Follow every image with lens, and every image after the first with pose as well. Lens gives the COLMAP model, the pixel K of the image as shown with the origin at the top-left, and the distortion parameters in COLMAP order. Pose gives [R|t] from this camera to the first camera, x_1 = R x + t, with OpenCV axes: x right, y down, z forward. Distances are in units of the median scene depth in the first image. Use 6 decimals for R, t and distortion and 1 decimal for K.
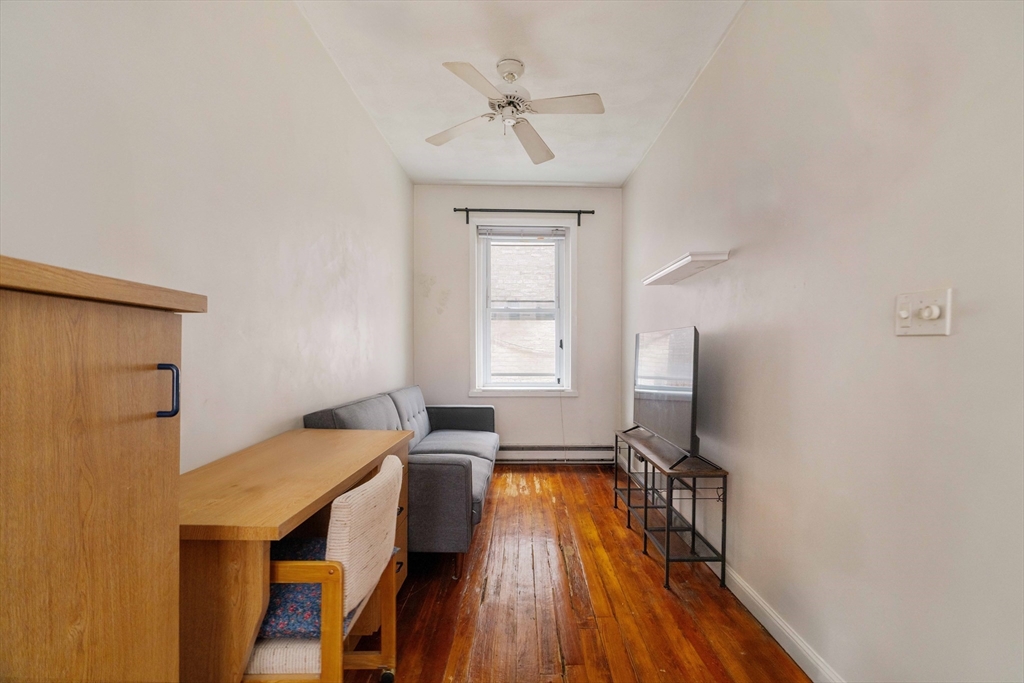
lens RADIAL K [[479.1, 0, 526.6], [0, 479.1, 360.4], [0, 0, 1]] dist [-0.003932, 0.002326]
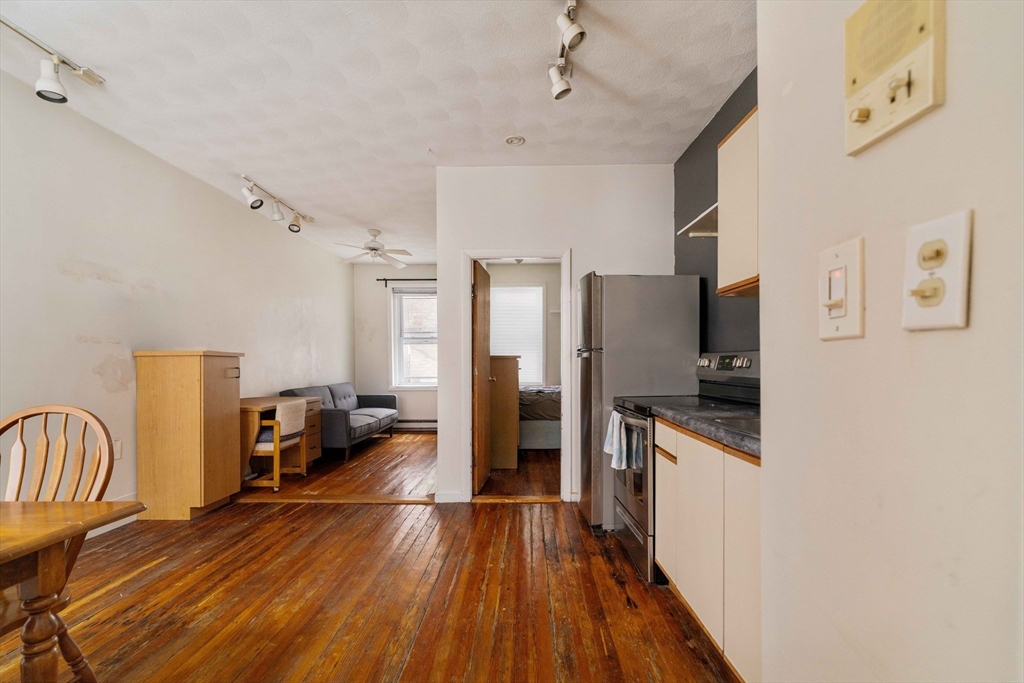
lens RADIAL K [[479.1, 0, 526.8], [0, 479.1, 370.8], [0, 0, 1]] dist [-0.003932, 0.002326]
pose [[0.999709, -0.010165, -0.021859, 0.643389], [0.010135, 0.999948, -0.001487, 0.021817], [0.021873, 0.001265, 0.999760, -1.062310]]
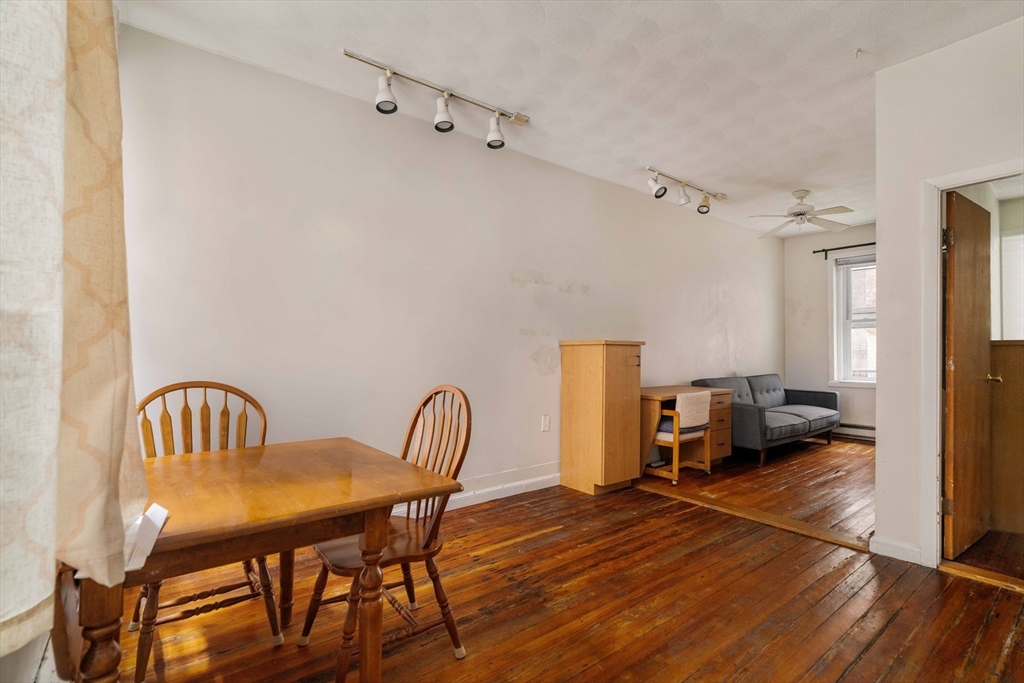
lens RADIAL K [[479.1, 0, 515.4], [0, 479.1, 352.1], [0, 0, 1]] dist [-0.003932, 0.002326]
pose [[0.604693, -0.007569, -0.796423, 0.683617], [-0.010504, 0.999792, -0.017478, 0.019360], [0.796389, 0.018934, 0.604488, -0.847690]]
